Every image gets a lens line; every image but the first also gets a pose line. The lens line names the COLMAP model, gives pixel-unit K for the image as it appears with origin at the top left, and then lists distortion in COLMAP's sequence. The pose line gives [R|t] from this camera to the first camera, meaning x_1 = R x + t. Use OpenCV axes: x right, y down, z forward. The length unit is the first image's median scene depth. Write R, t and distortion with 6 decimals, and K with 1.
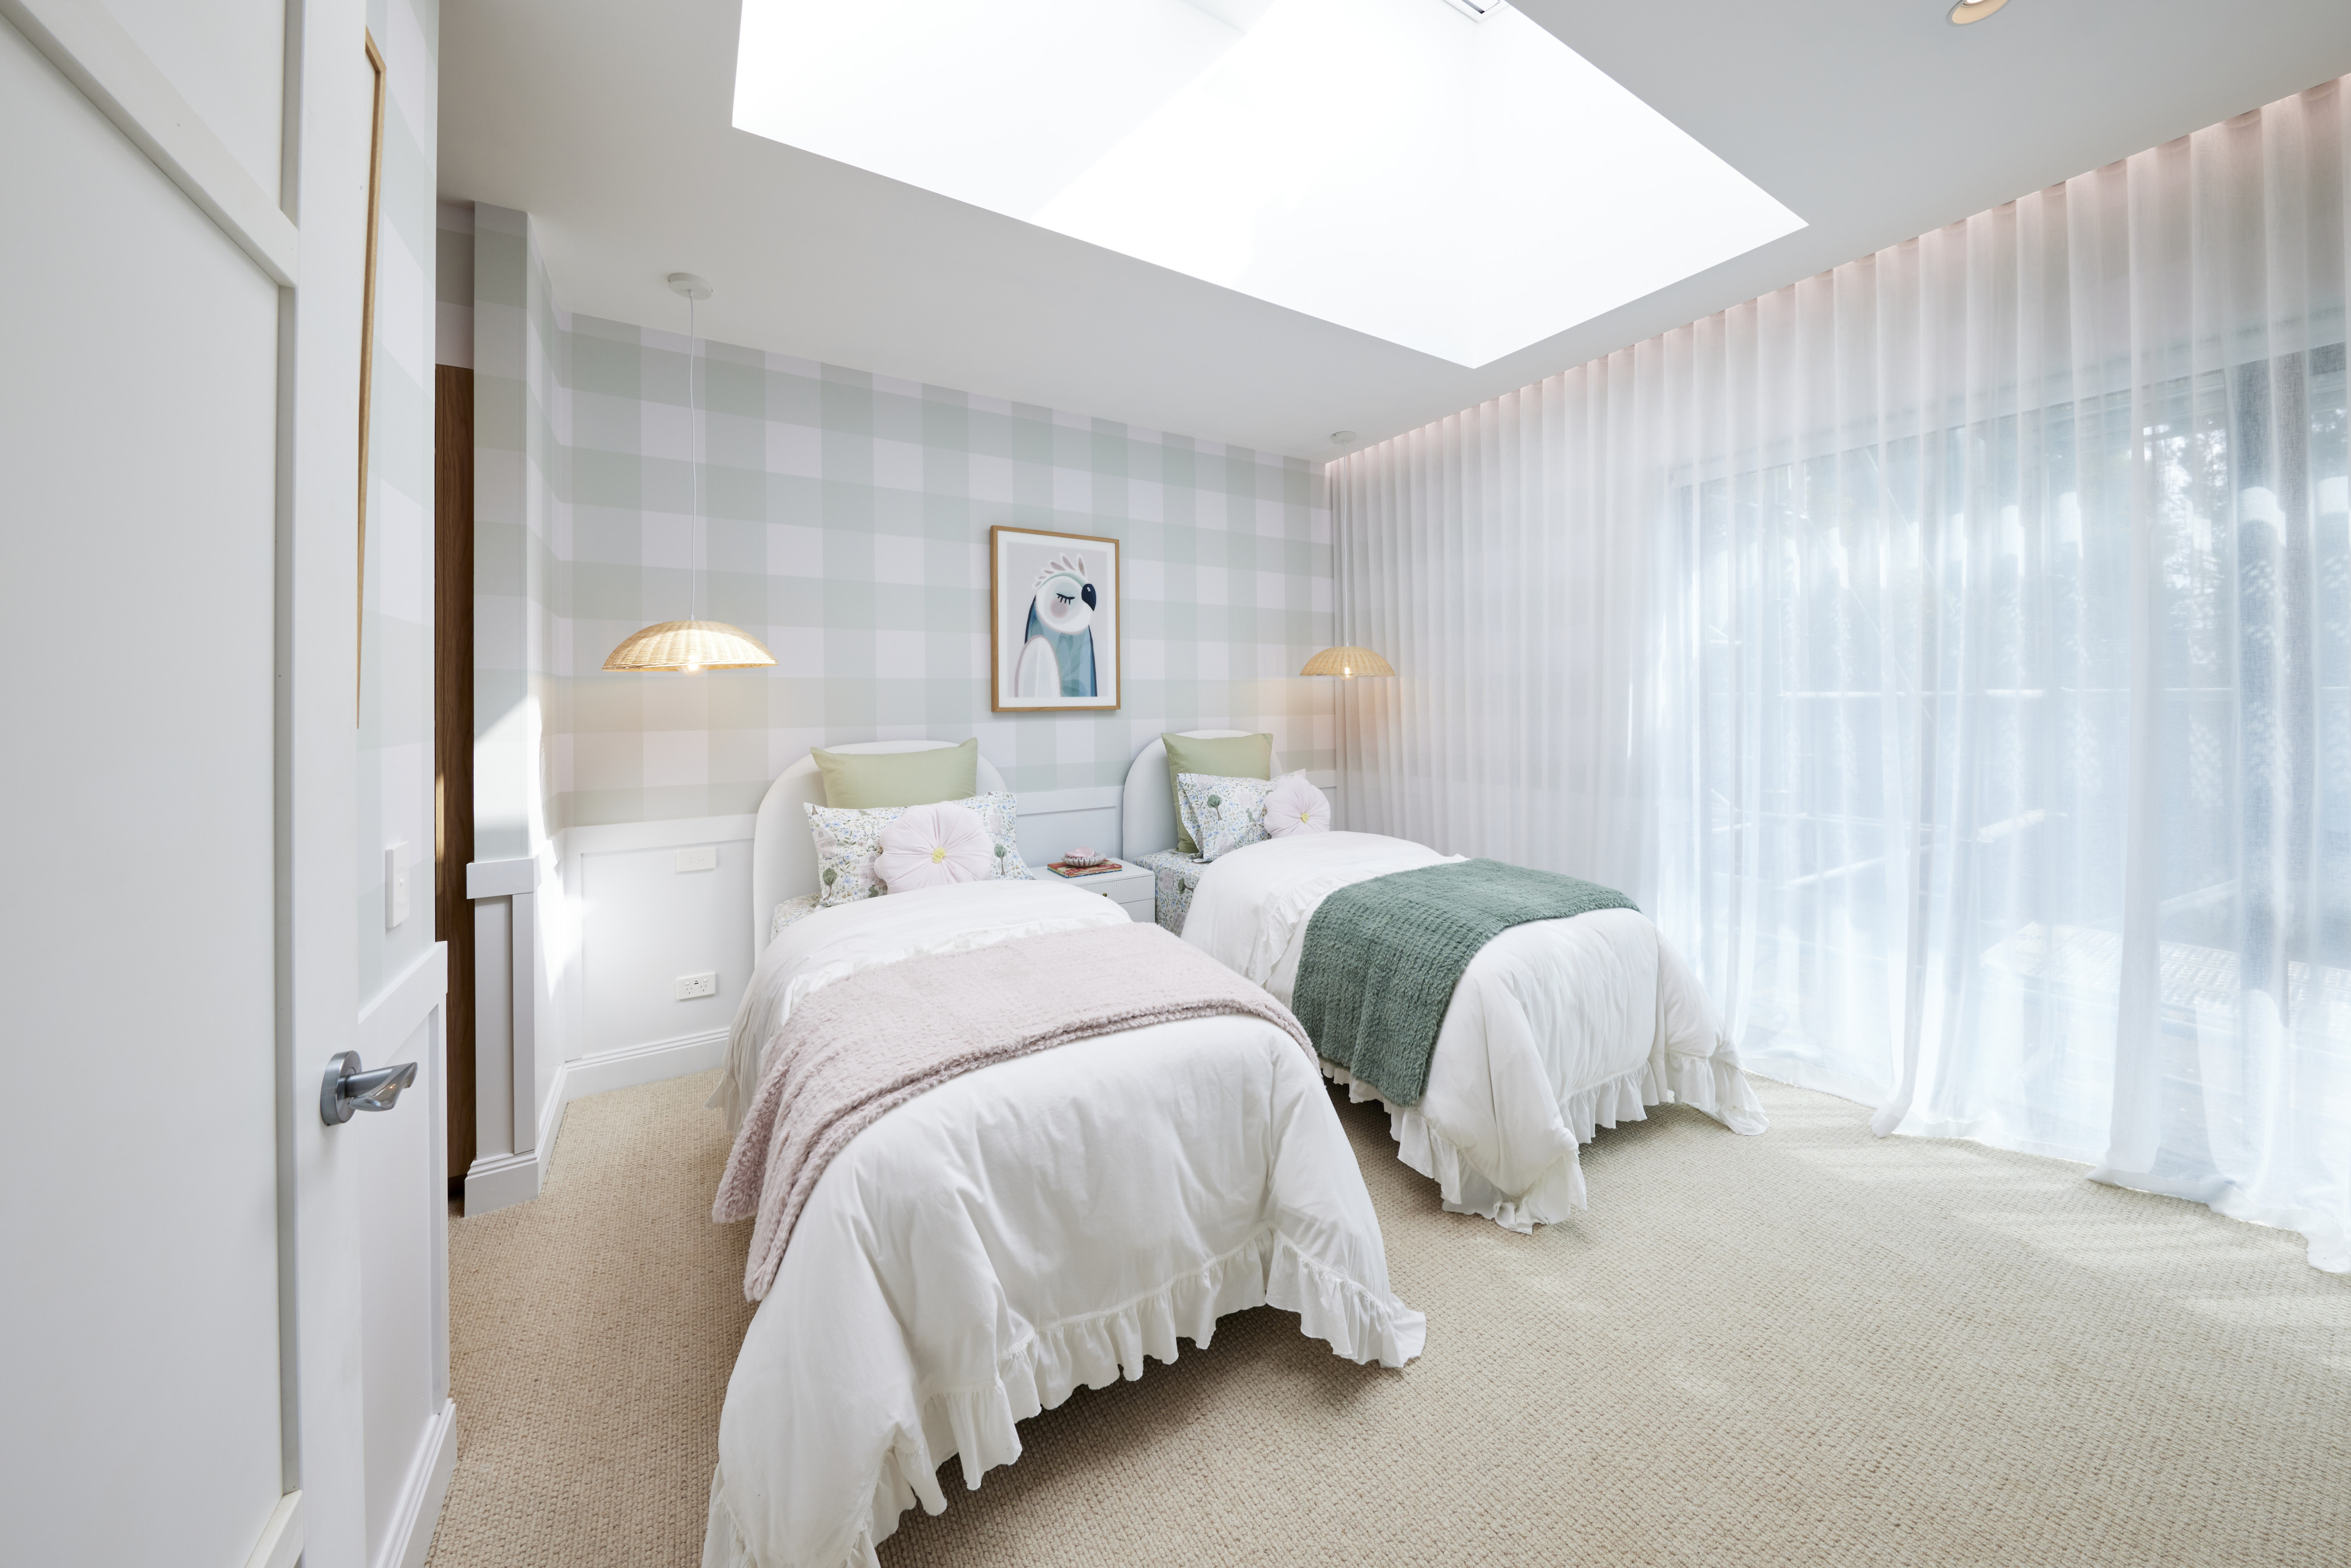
lens RADIAL K [[770.3, 0, 1169.0], [0, 770.3, 694.2], [0, 0, 1]] dist [0.000246, -0.000004]
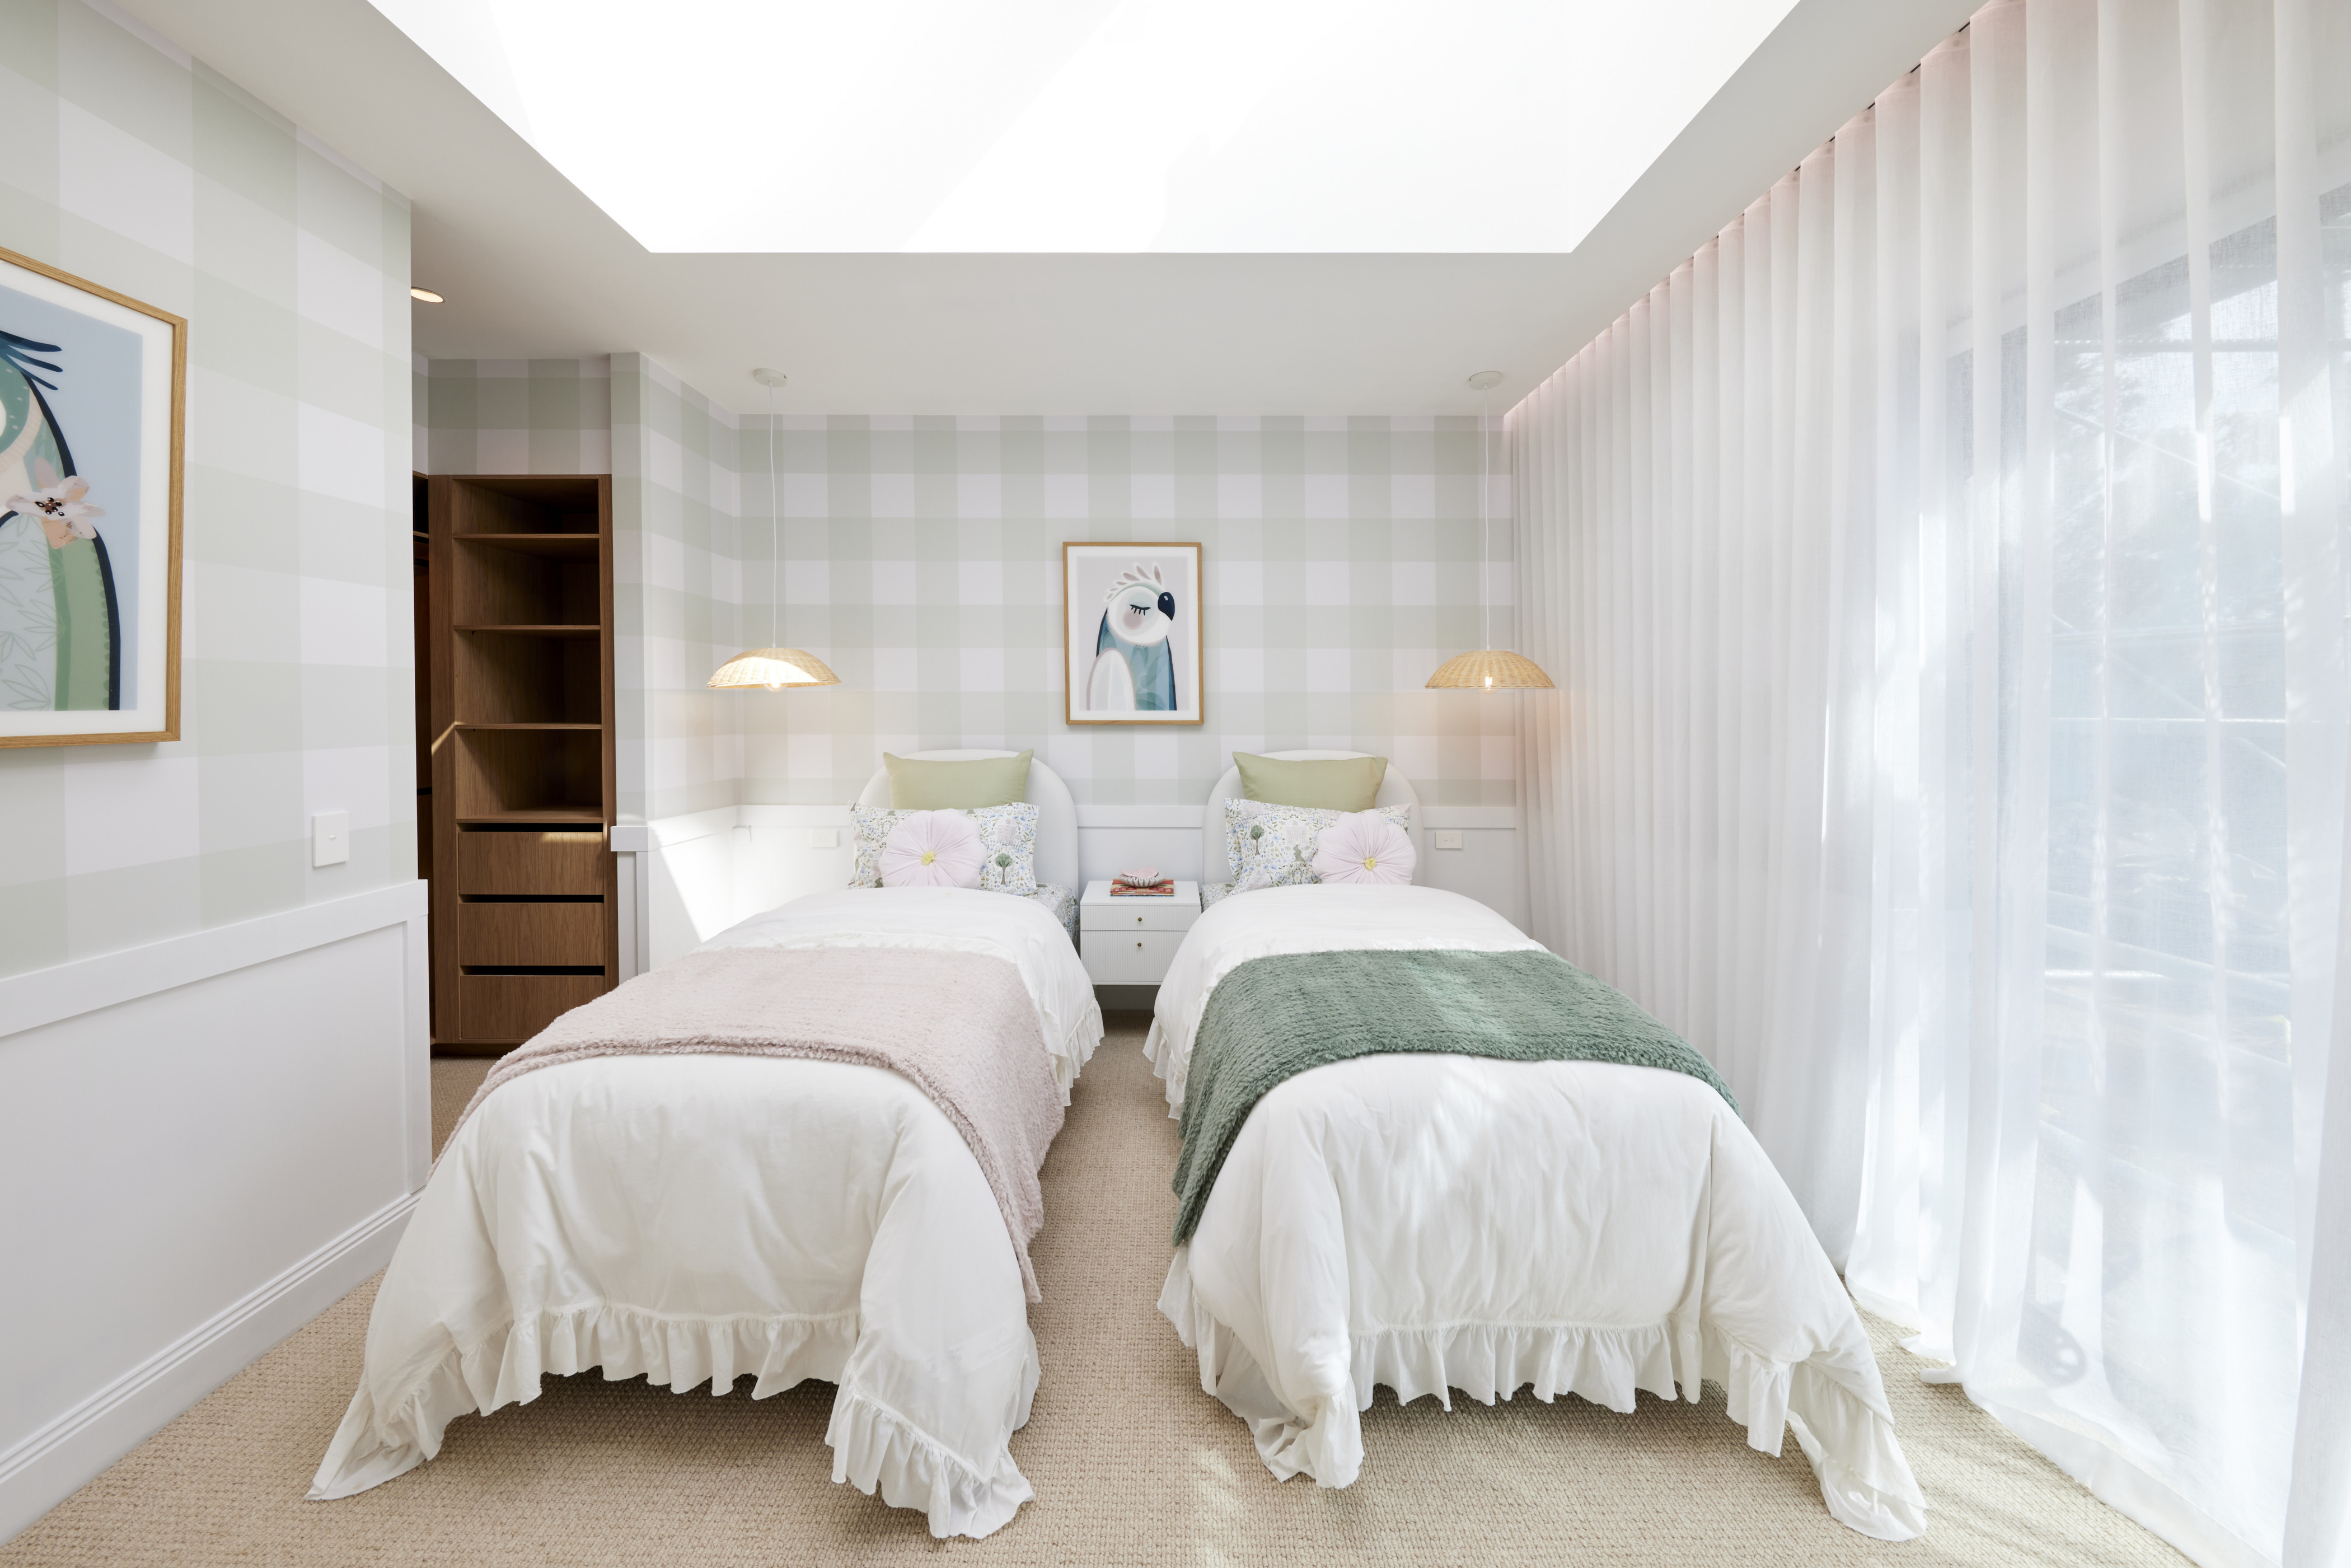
lens RADIAL K [[773.1, 0, 1177.2], [0, 773.1, 708.4], [0, 0, 1]] dist [-0.001054, -0.000147]
pose [[0.854109, 0.015416, -0.519865, 0.430431], [-0.005928, 0.999784, 0.019910, -0.019615], [0.520060, -0.013923, 0.854016, 0.196808]]
